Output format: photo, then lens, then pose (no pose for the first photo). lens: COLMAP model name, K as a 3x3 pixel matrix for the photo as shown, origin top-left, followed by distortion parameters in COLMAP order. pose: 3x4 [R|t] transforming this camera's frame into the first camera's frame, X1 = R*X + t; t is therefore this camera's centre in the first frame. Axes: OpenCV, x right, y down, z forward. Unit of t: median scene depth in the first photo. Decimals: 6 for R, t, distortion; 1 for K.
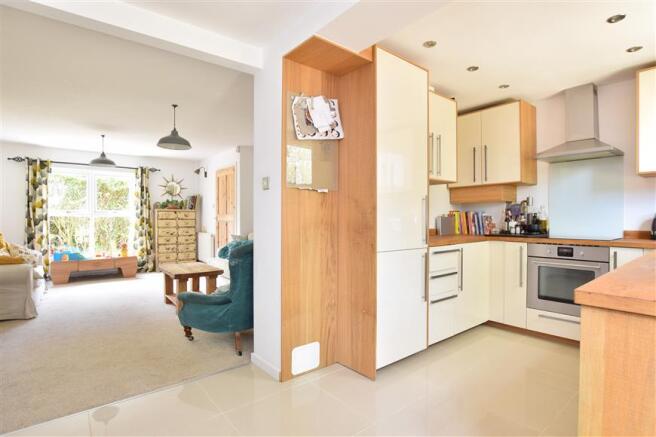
lens RADIAL K [[334.8, 0, 328.9], [0, 334.8, 218.5], [0, 0, 1]] dist [-0.022775, 0.001447]
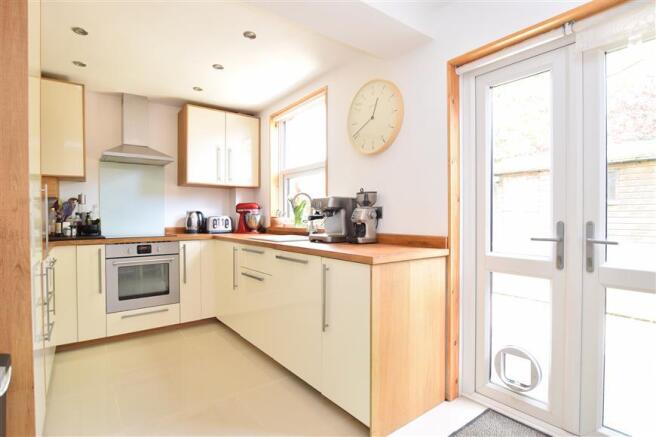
lens RADIAL K [[334.8, 0, 327.4], [0, 334.8, 217.8], [0, 0, 1]] dist [-0.022775, 0.001447]
pose [[0.035676, -0.002699, 0.999360, -0.306192], [0.007925, 0.999966, 0.002418, 0.001742], [-0.999332, 0.007833, 0.035696, 0.344762]]
